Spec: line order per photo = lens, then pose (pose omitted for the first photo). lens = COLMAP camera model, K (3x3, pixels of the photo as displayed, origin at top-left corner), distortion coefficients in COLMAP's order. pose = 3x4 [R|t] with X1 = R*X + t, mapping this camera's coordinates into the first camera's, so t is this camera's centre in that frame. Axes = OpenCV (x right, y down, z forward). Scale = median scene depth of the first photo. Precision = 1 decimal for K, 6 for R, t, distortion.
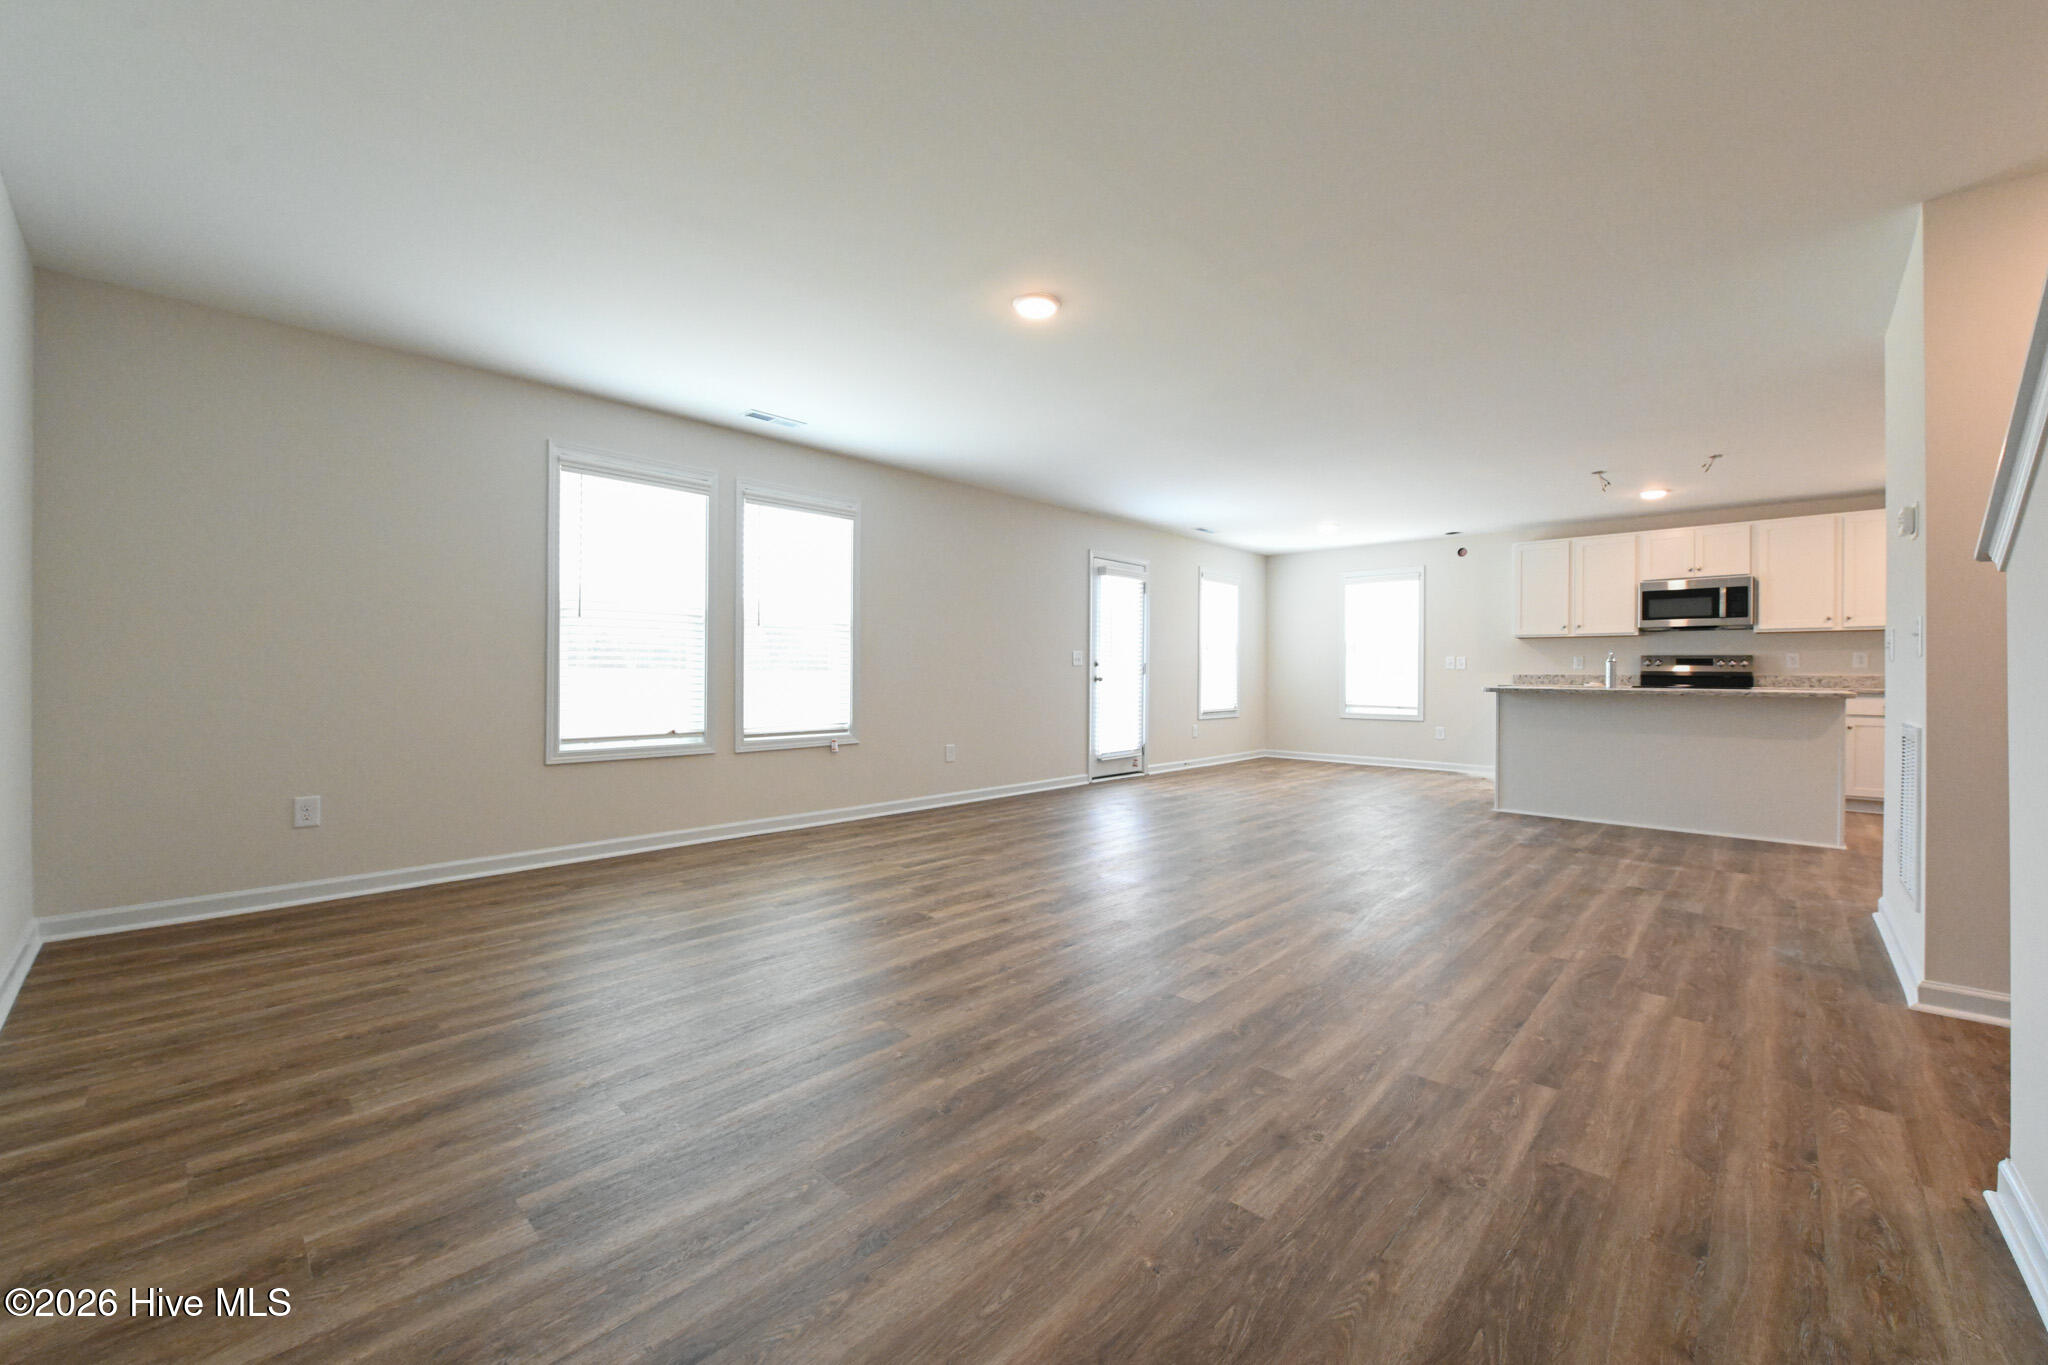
lens RADIAL K [[812.2, 0, 1034.9], [0, 812.2, 677.1], [0, 0, 1]] dist [-0.011500, 0.000645]
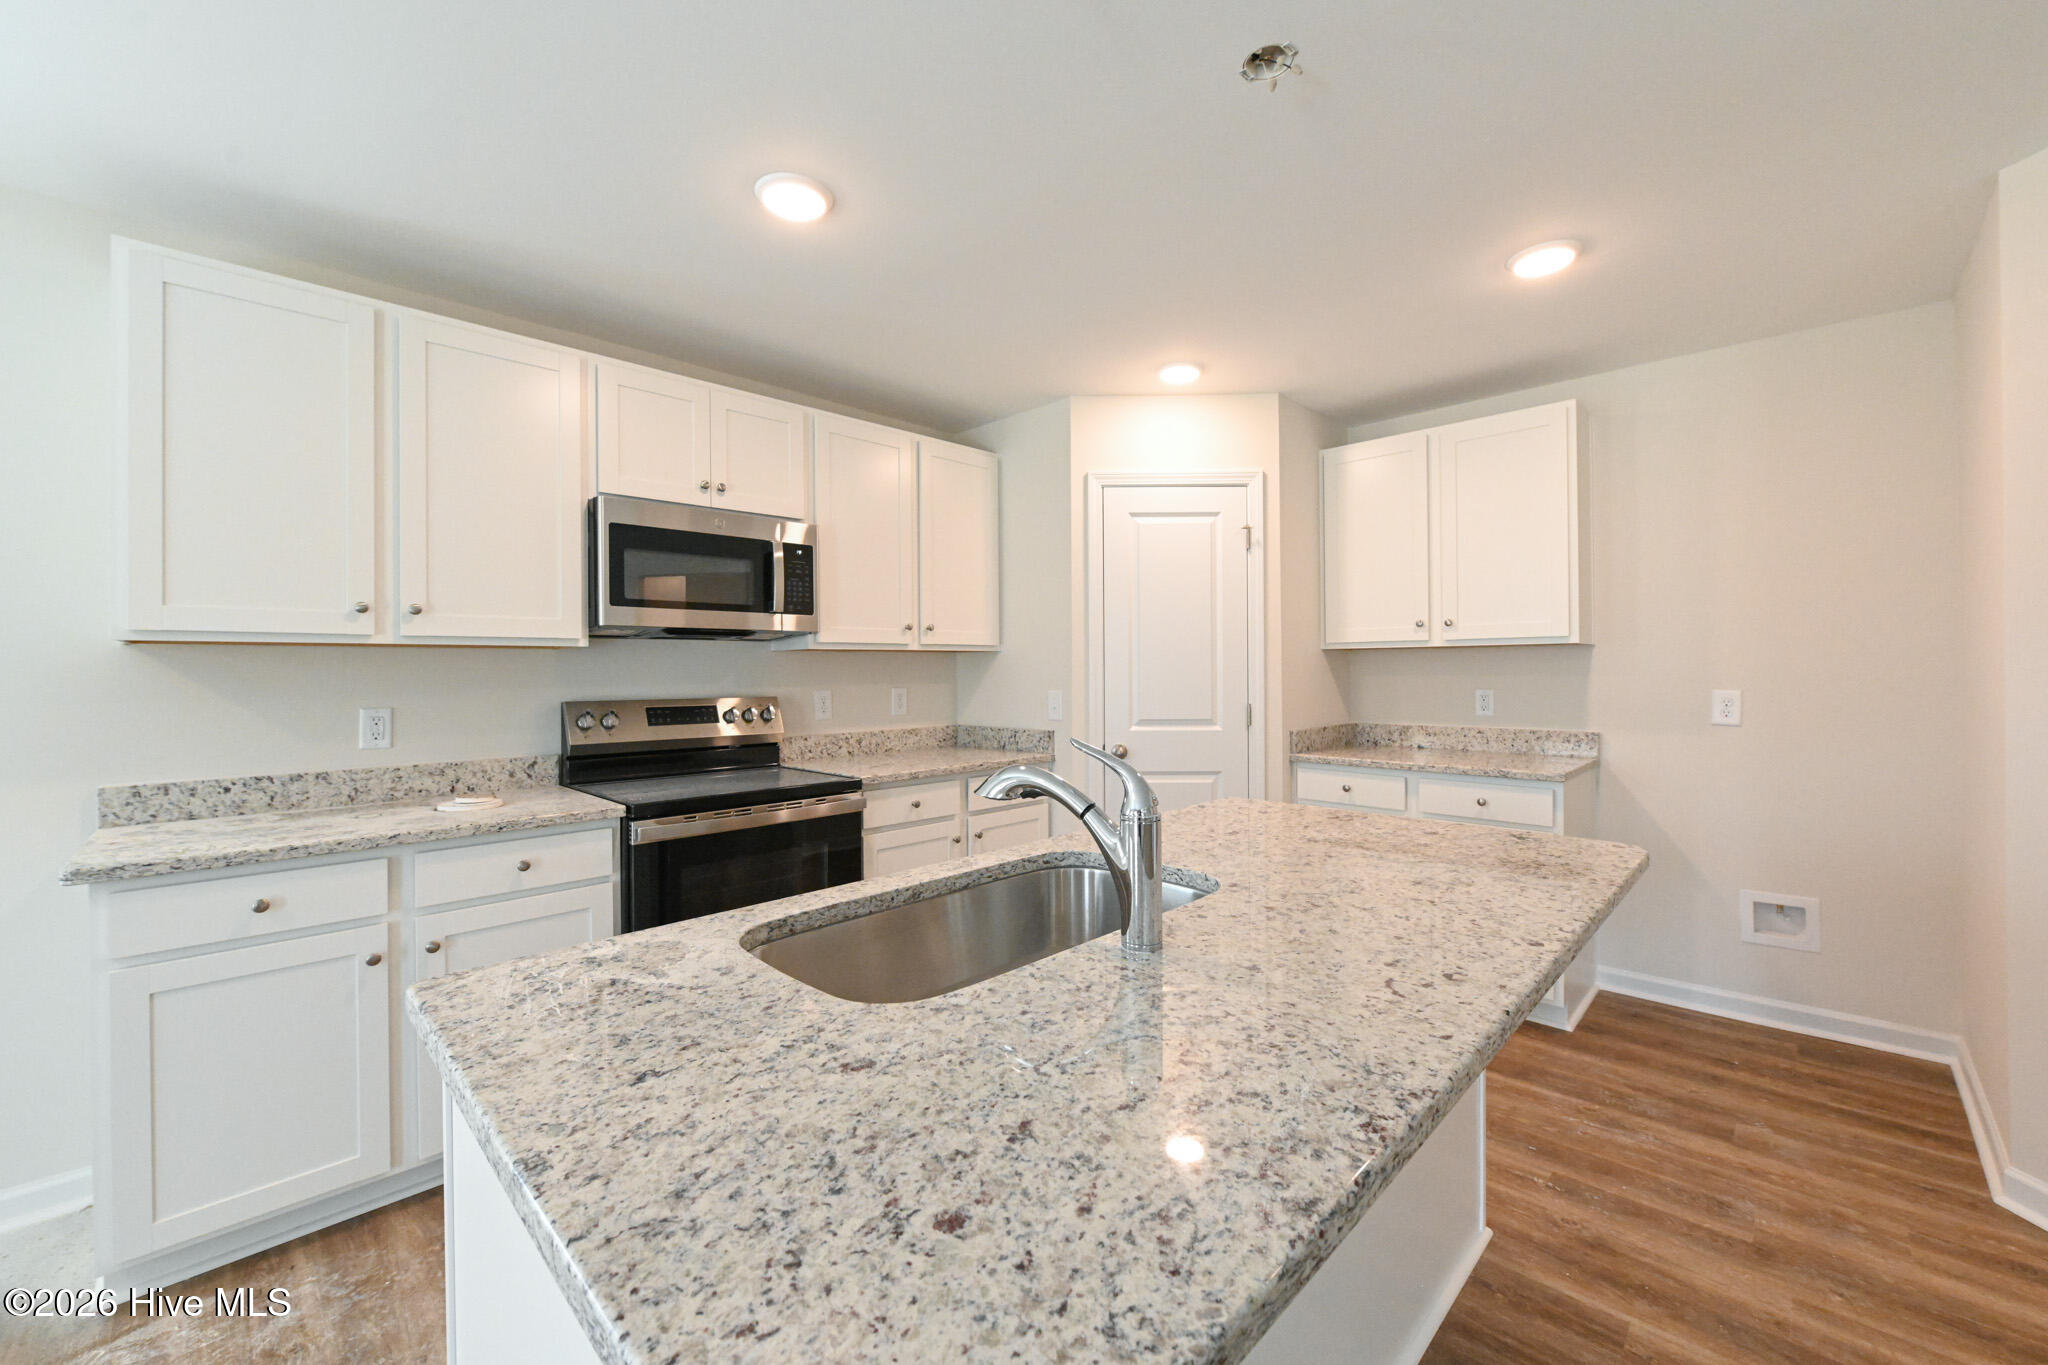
lens RADIAL K [[812.2, 0, 1021.0], [0, 812.2, 669.6], [0, 0, 1]] dist [-0.011500, 0.000645]
pose [[0.045958, -0.002730, 0.998940, 0.382600], [0.013884, 0.999901, 0.002094, -0.037719], [-0.998847, 0.013773, 0.045991, 0.750962]]
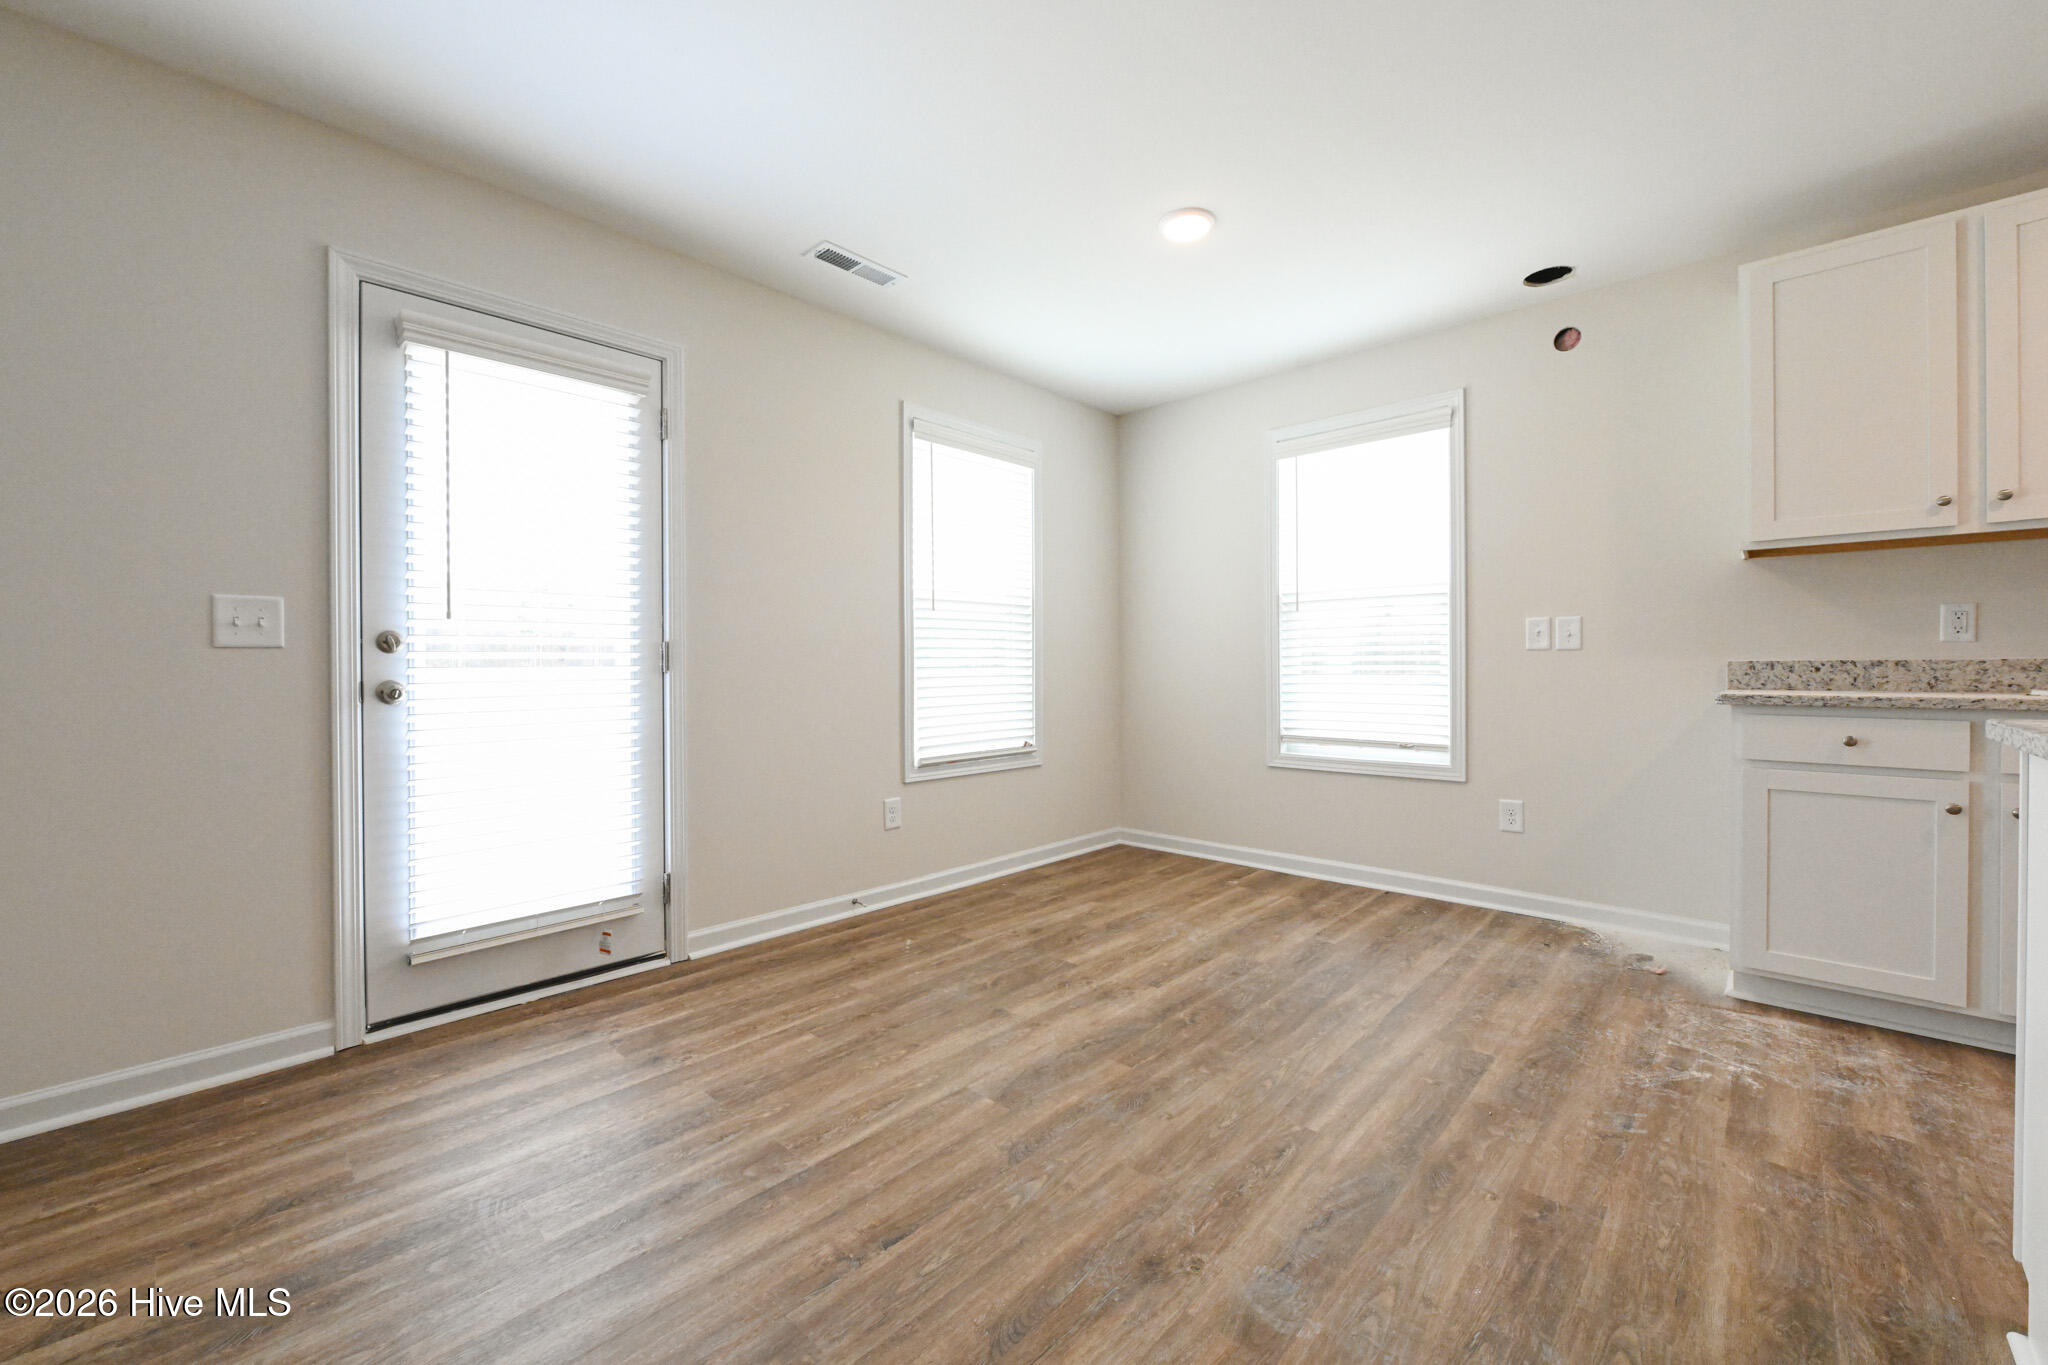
lens RADIAL K [[812.2, 0, 1029.7], [0, 812.2, 675.2], [0, 0, 1]] dist [-0.011500, 0.000645]
pose [[0.999890, -0.012258, -0.008323, 0.307849], [0.012280, 0.999921, 0.002598, -0.001656], [0.008291, -0.002700, 0.999962, 0.686507]]
